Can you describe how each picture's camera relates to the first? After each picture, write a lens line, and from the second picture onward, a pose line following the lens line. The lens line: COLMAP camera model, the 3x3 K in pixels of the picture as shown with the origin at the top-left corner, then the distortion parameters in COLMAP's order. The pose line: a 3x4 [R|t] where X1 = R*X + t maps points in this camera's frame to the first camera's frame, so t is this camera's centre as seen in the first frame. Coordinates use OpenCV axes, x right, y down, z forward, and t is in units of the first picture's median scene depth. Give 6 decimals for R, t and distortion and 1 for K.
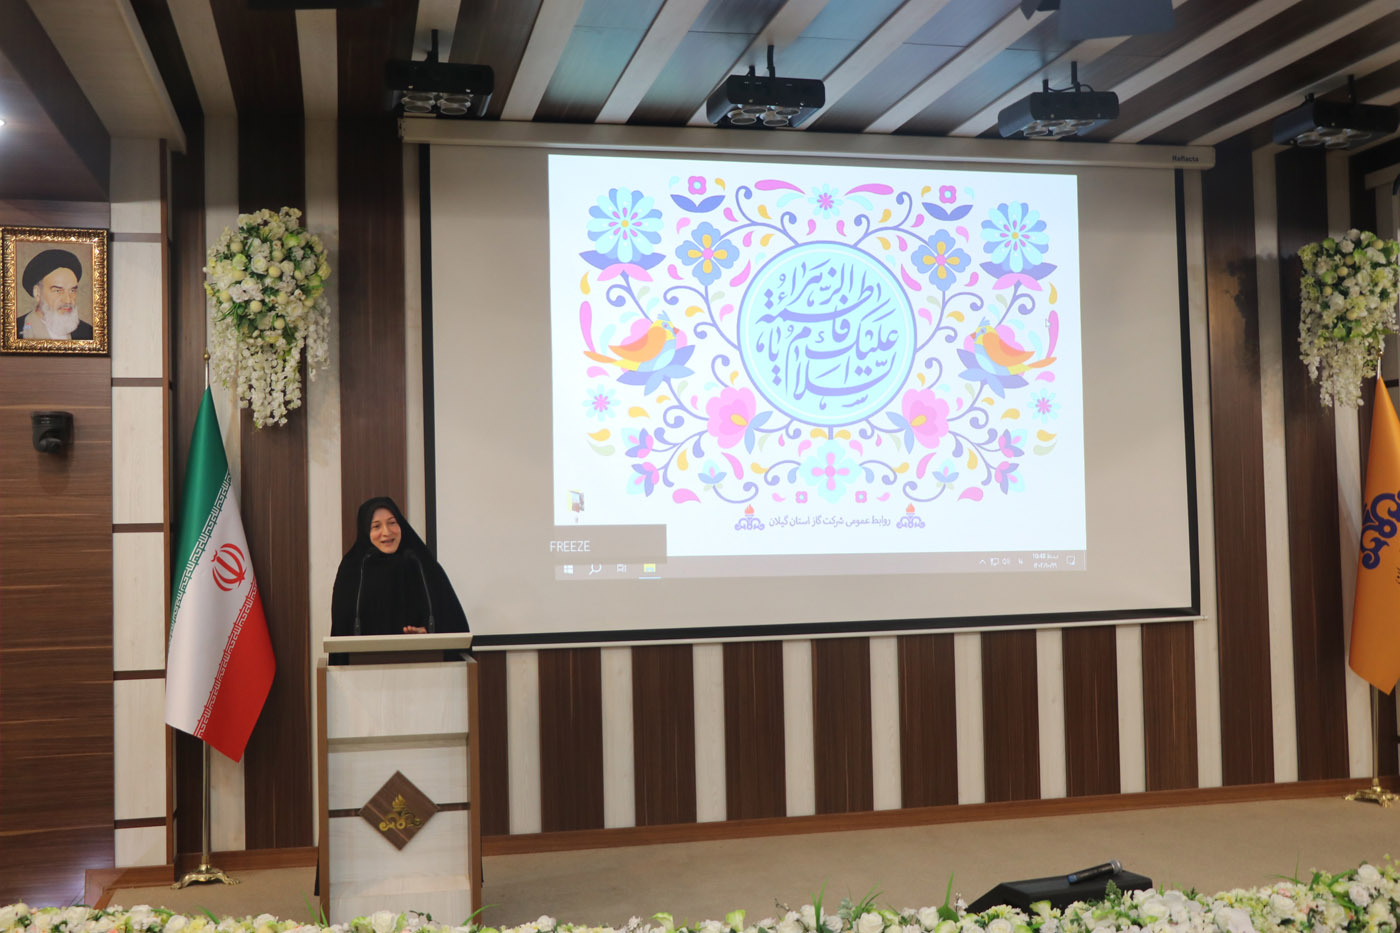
lens RADIAL K [[1544.5, 0, 694.1], [0, 1544.5, 460.8], [0, 0, 1]] dist [-0.060704, 0.000000]
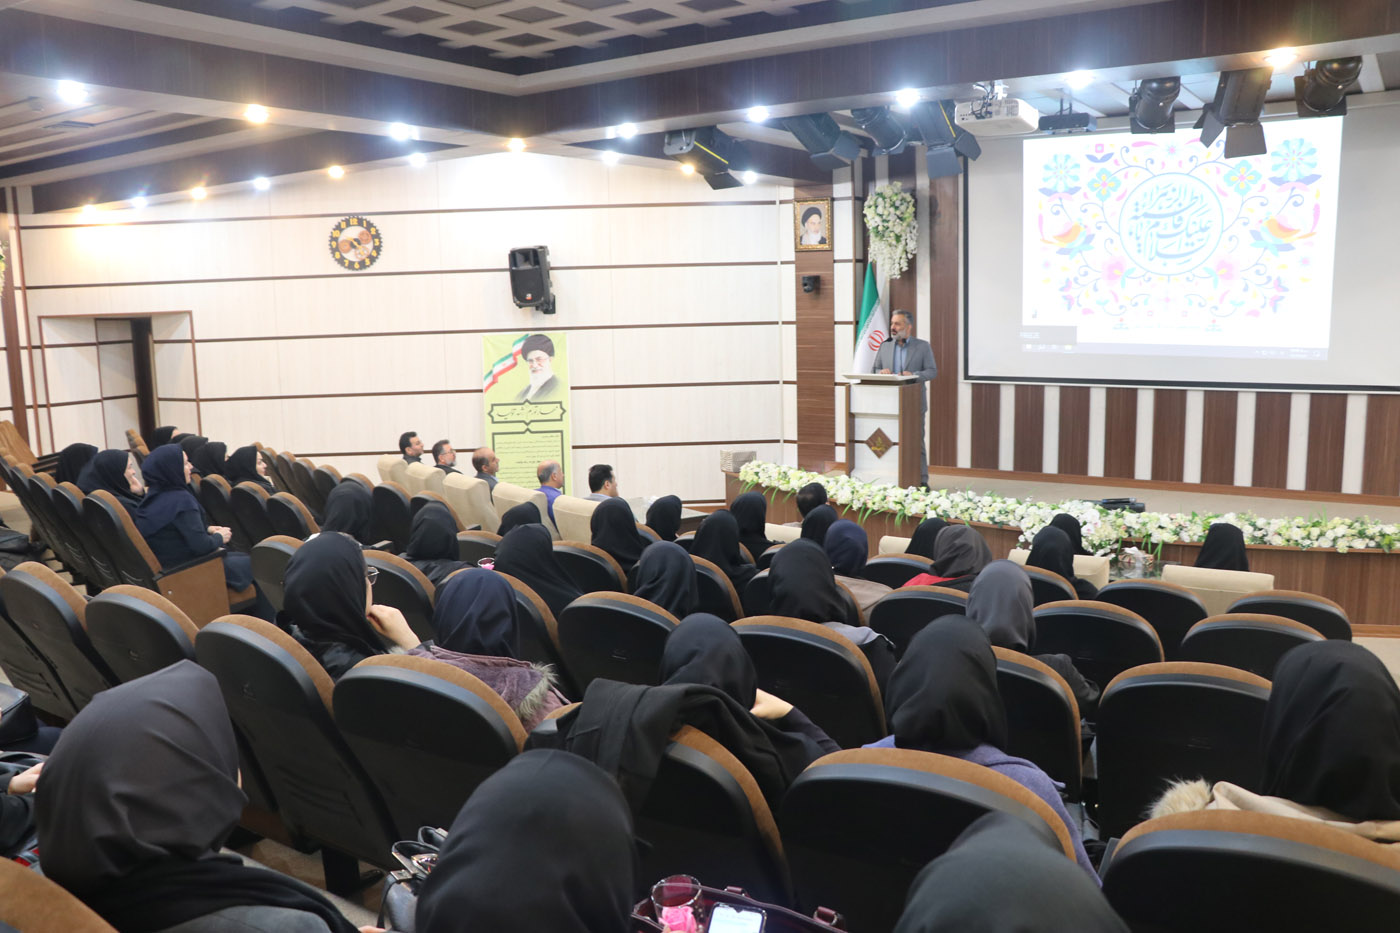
lens RADIAL K [[1146.2, 0, 687.0], [0, 1146.2, 467.1], [0, 0, 1]] dist [-0.168897, 0.130612]
pose [[0.677509, 0.112246, -0.726899, 0.699478], [0.039482, 0.981311, 0.188332, -0.071026], [0.734454, -0.156296, 0.660416, -0.342445]]
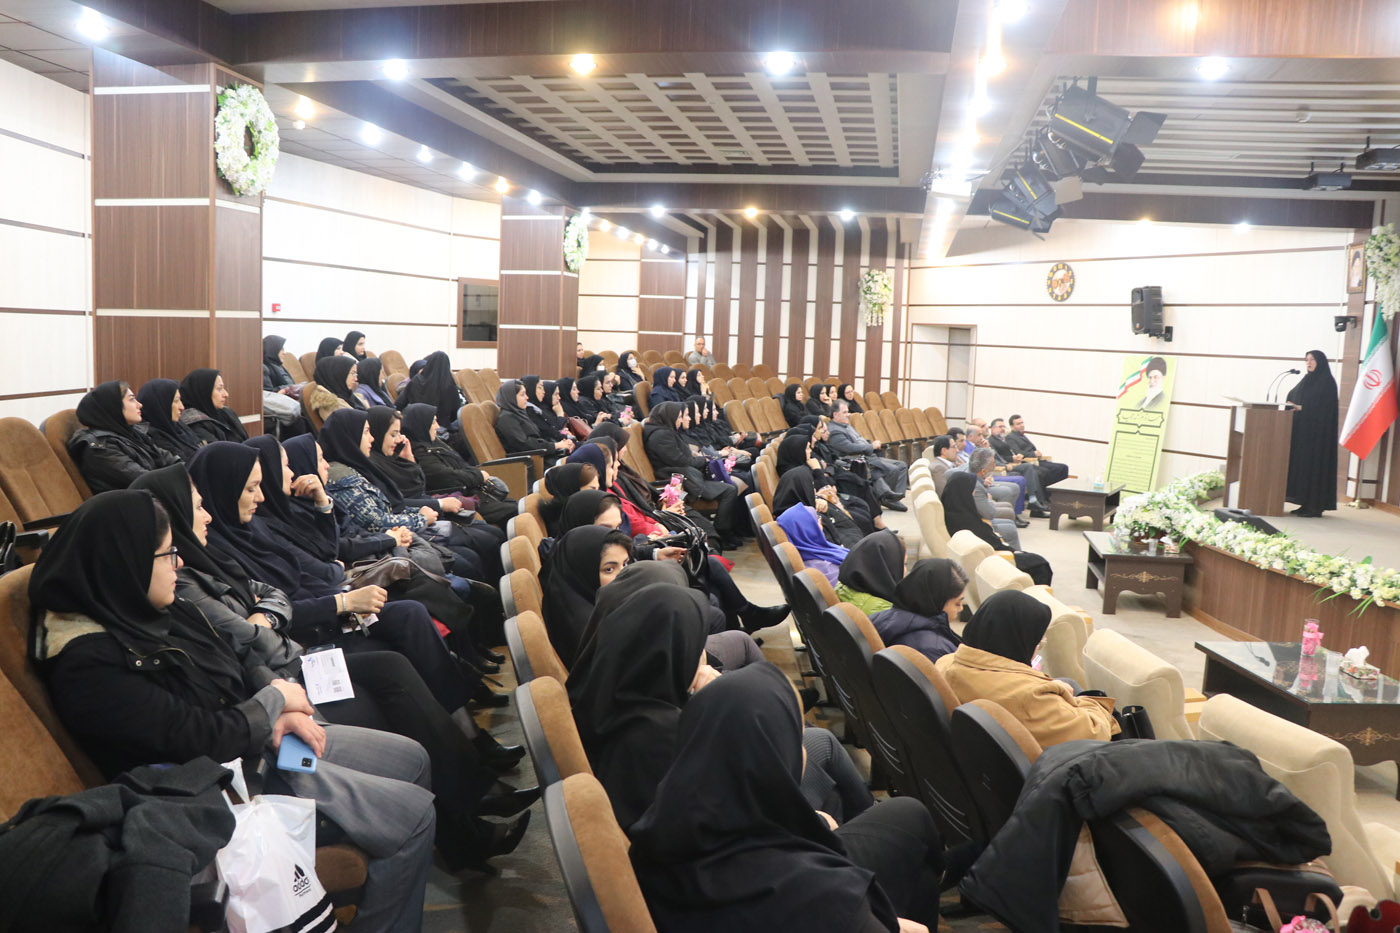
lens RADIAL K [[1146.2, 0, 696.7], [0, 1146.2, 466.7], [0, 0, 1]] dist [-0.168897, 0.130612]
pose [[-0.390189, 0.111758, -0.913927, 1.484780], [0.011744, 0.993130, 0.116429, -0.008260], [0.920660, 0.034696, -0.388821, 0.600780]]
